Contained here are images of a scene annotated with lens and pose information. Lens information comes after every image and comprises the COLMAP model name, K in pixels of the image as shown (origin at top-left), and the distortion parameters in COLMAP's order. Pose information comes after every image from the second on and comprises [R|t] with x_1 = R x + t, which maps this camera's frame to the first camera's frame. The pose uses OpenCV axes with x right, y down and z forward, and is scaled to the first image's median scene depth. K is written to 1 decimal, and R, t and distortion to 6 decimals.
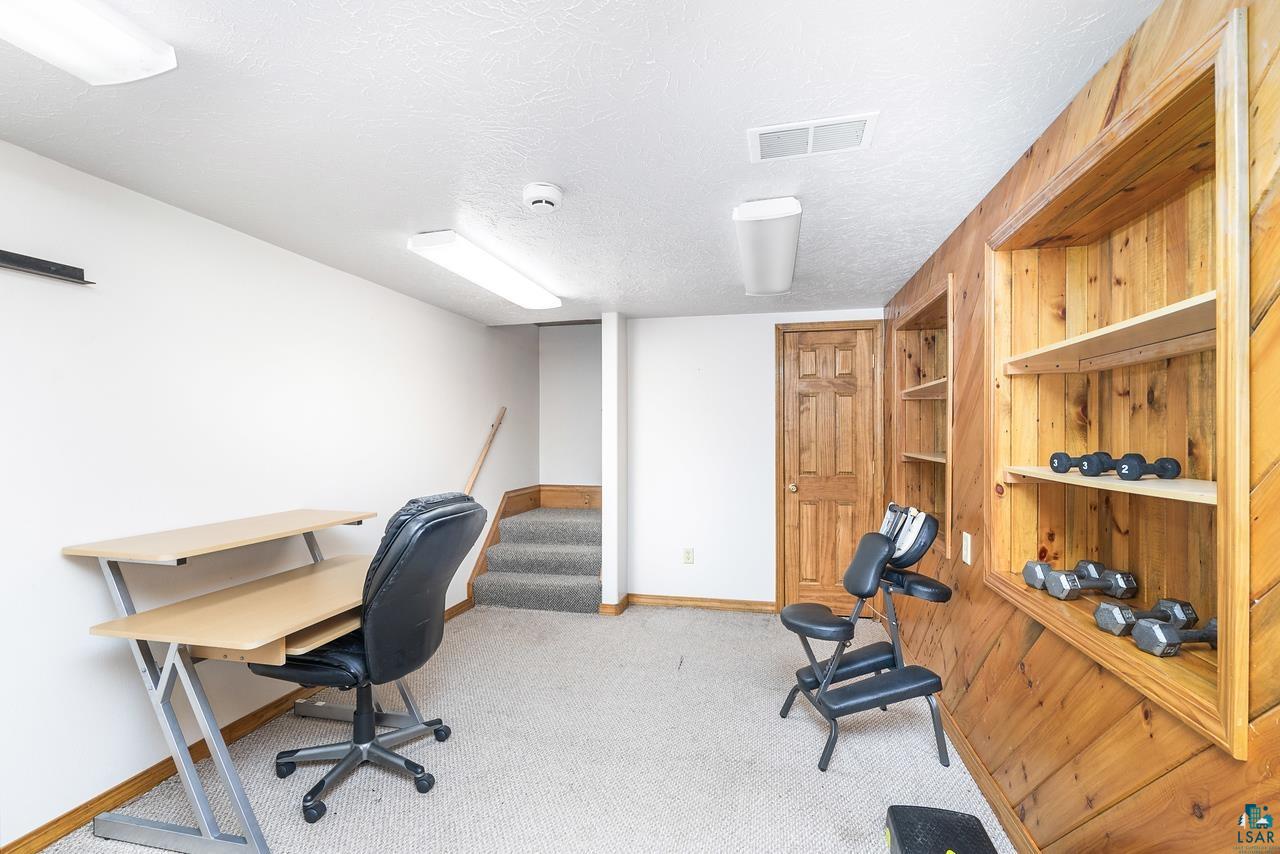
lens RADIAL K [[592.8, 0, 640.0], [0, 592.8, 427.0], [0, 0, 1]] dist [-0.003459, -0.000387]
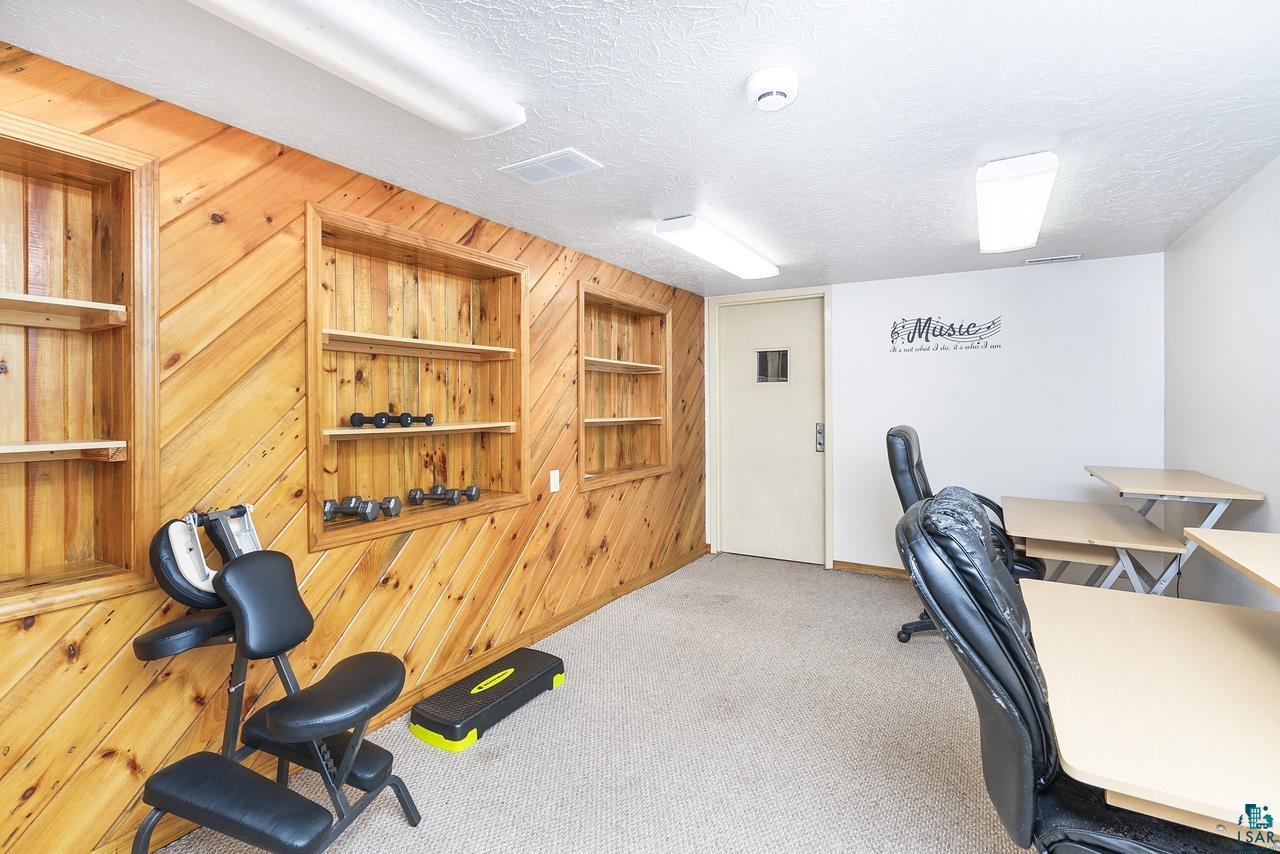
lens RADIAL K [[592.8, 0, 640.0], [0, 592.8, 427.0], [0, 0, 1]] dist [-0.003459, -0.000387]
pose [[-0.951583, -0.000317, 0.307390, -0.291759], [0.007580, 0.999671, 0.024494, 0.047562], [-0.307297, 0.025638, -0.951268, 2.164632]]
